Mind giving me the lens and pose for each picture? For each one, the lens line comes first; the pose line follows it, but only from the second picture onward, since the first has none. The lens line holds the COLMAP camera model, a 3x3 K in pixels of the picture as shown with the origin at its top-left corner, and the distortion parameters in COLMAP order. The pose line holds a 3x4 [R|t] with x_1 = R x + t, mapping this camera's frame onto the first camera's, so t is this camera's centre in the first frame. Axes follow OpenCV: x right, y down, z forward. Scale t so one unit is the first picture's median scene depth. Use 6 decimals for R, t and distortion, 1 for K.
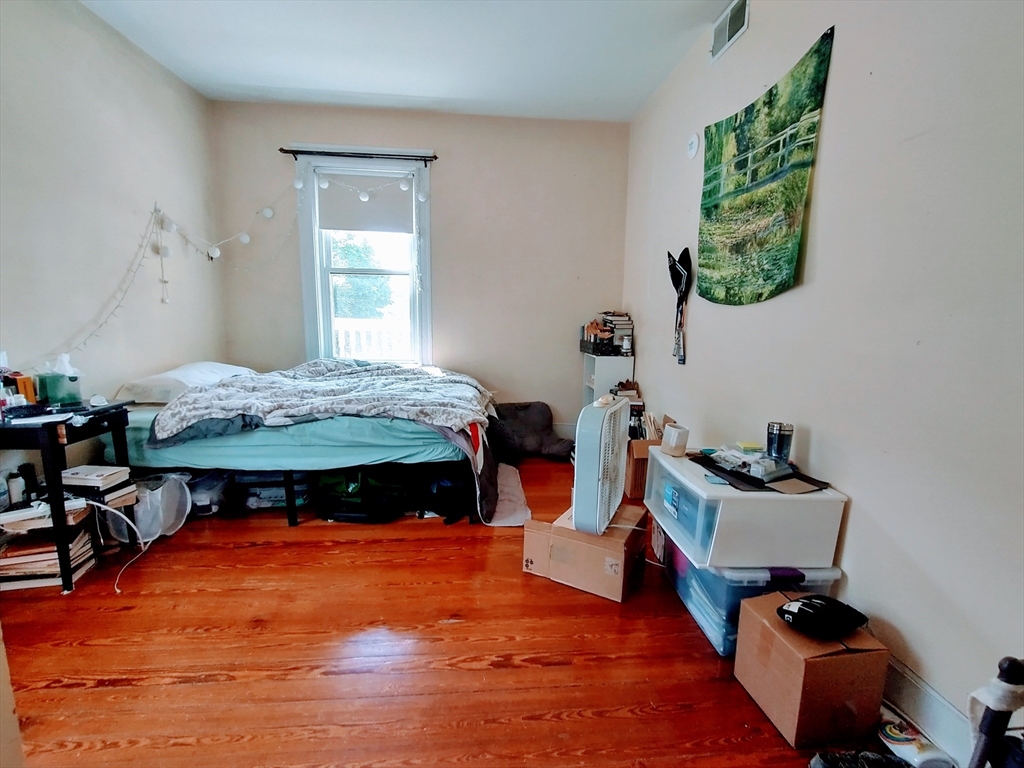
lens RADIAL K [[461.5, 0, 515.1], [0, 461.5, 386.2], [0, 0, 1]] dist [-0.001352, 0.001182]
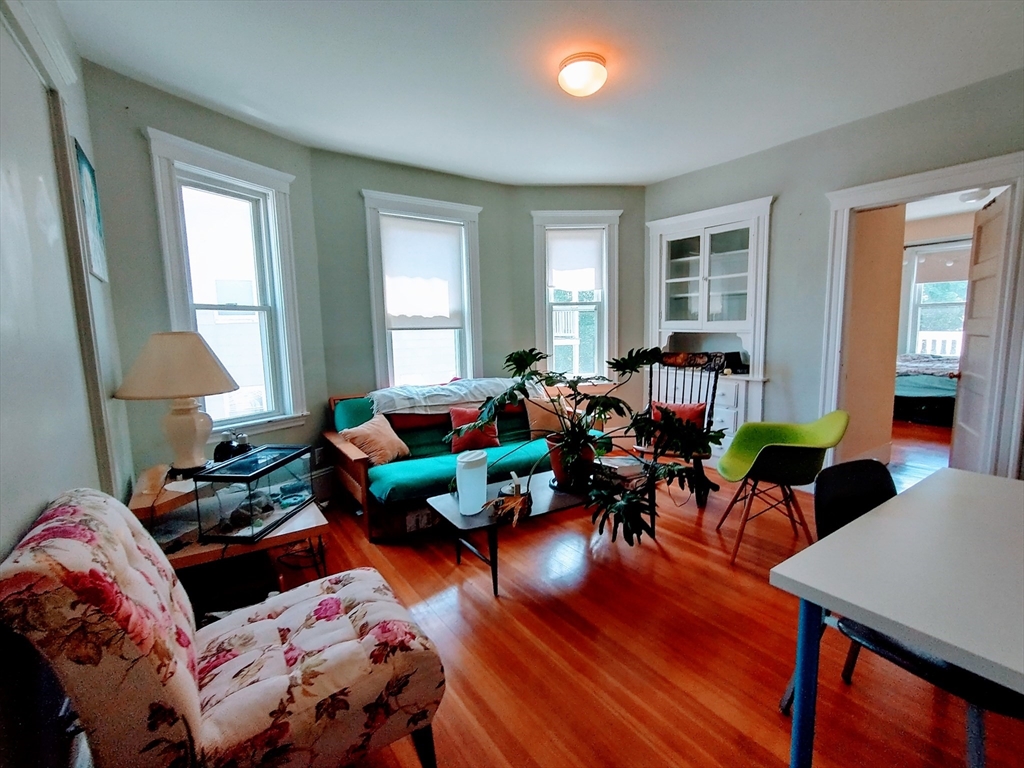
lens RADIAL K [[461.5, 0, 514.2], [0, 461.5, 382.7], [0, 0, 1]] dist [-0.001352, 0.001182]
pose [[0.493457, 0.072368, -0.866754, 0.690843], [-0.107962, 0.993922, 0.021521, 0.309396], [0.863043, 0.082957, 0.498271, -2.133473]]
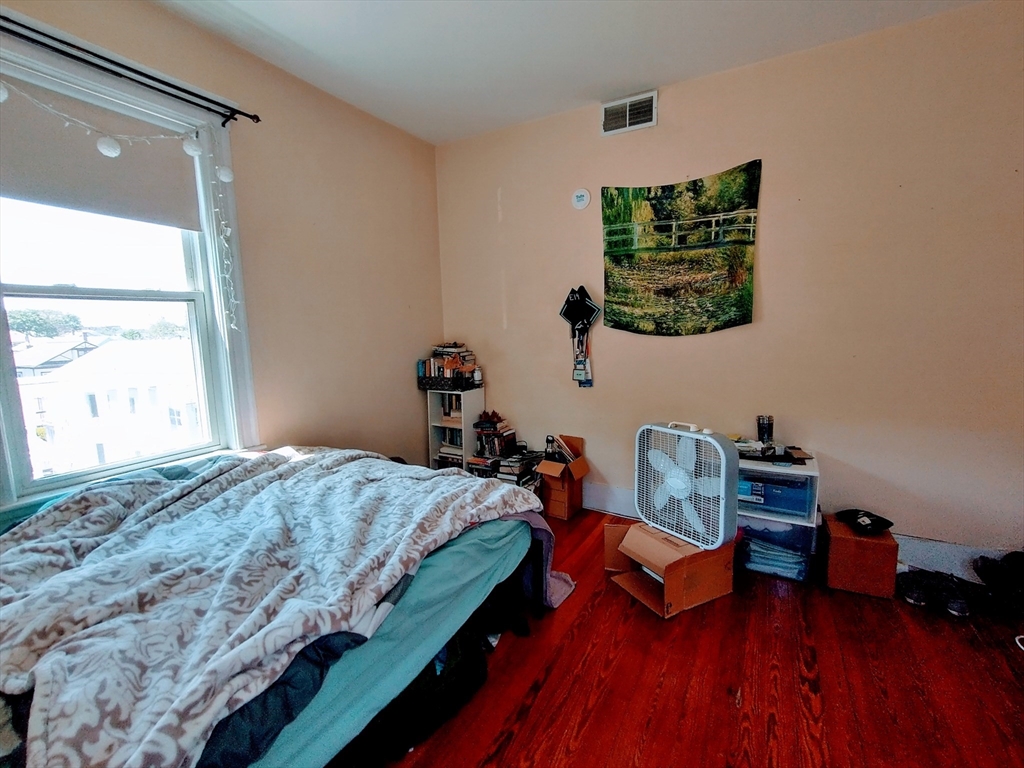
lens RADIAL K [[461.5, 0, 511.3], [0, 461.5, 387.5], [0, 0, 1]] dist [-0.001352, 0.001182]
pose [[0.566084, -0.139552, 0.812450, -0.890312], [0.164970, 0.984808, 0.054212, -0.185383], [-0.807672, 0.103341, 0.580505, 0.653163]]
